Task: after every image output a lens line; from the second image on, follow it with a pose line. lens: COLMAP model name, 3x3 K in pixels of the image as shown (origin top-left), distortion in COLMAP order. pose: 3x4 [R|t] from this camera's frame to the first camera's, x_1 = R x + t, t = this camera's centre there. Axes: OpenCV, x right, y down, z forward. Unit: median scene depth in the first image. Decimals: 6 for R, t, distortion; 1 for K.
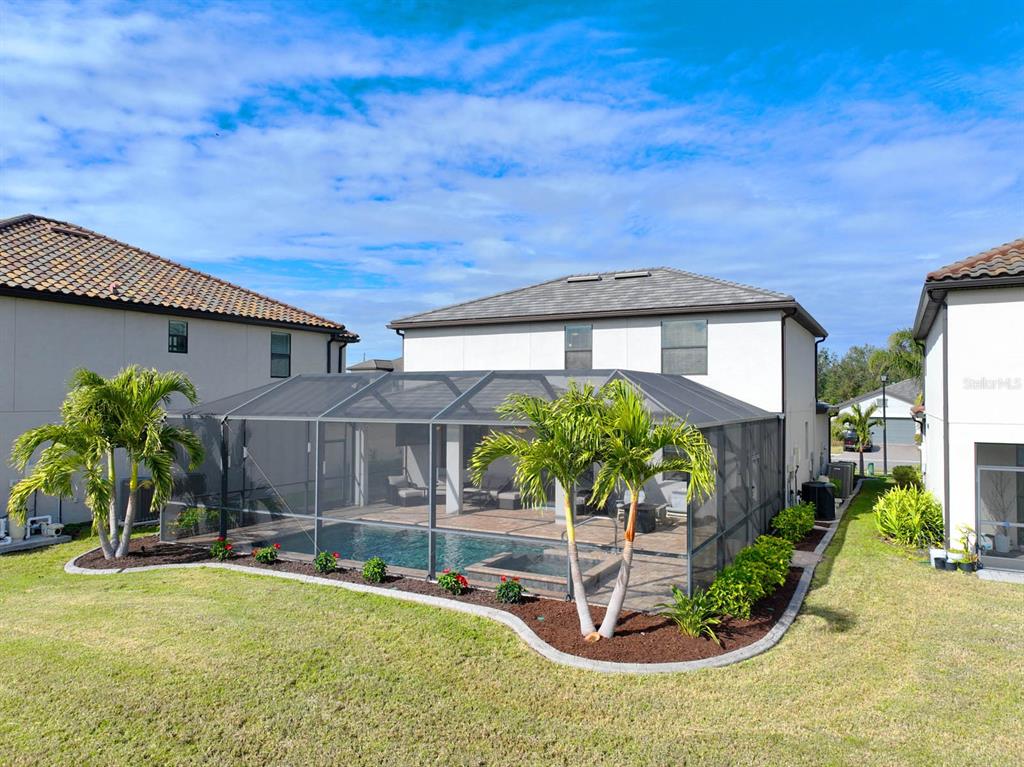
lens RADIAL K [[725.3, 0, 506.4], [0, 725.3, 403.1], [0, 0, 1]] dist [0.008022, 0.002574]
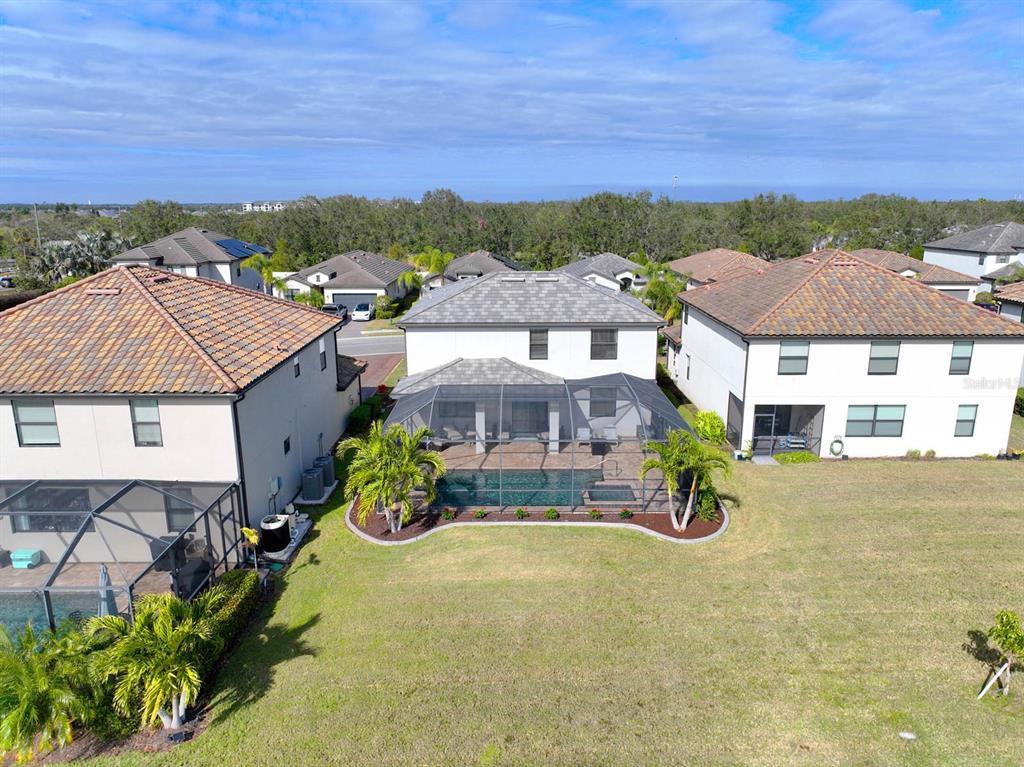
lens RADIAL K [[725.0, 0, 512.0], [0, 725.0, 383.5], [0, 0, 1]] dist [0.002914, 0.004016]
pose [[0.883260, -0.118446, 0.453676, -1.230529], [0.008269, 0.971352, 0.237502, -0.652741], [-0.468811, -0.206025, 0.858936, -0.683866]]
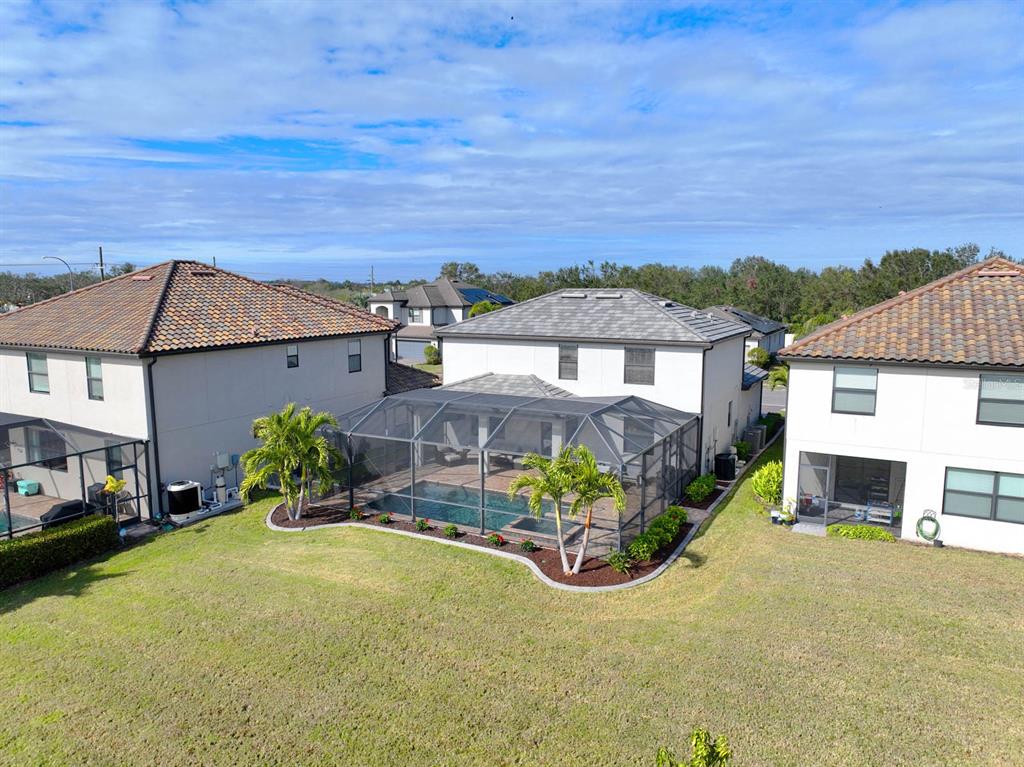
lens RADIAL K [[725.0, 0, 512.0], [0, 725.0, 383.5], [0, 0, 1]] dist [0.002914, 0.004016]
pose [[0.999969, -0.003316, 0.007083, -0.043903], [0.002368, 0.991527, 0.129878, -0.380238], [-0.007454, -0.129858, 0.991505, -0.768517]]
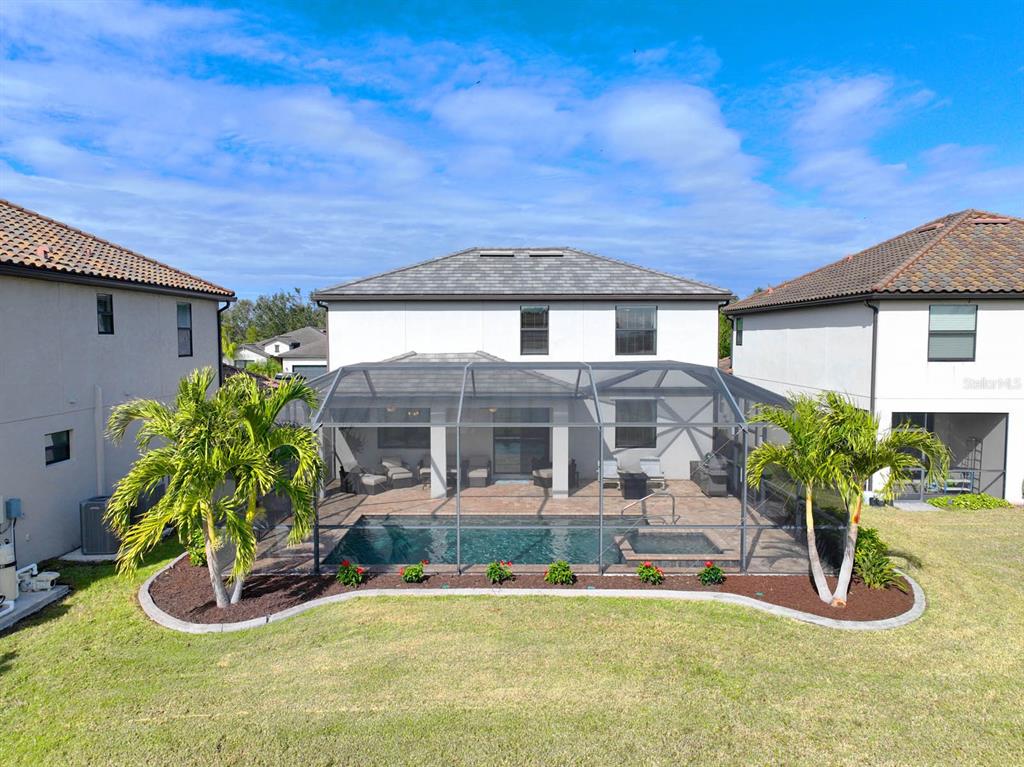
lens RADIAL K [[725.0, 0, 512.0], [0, 725.0, 383.5], [0, 0, 1]] dist [0.002914, 0.004016]
pose [[0.881847, -0.032334, 0.470426, -0.742355], [0.006018, 0.998337, 0.057337, -0.098082], [-0.471497, -0.047731, 0.880575, 0.153472]]
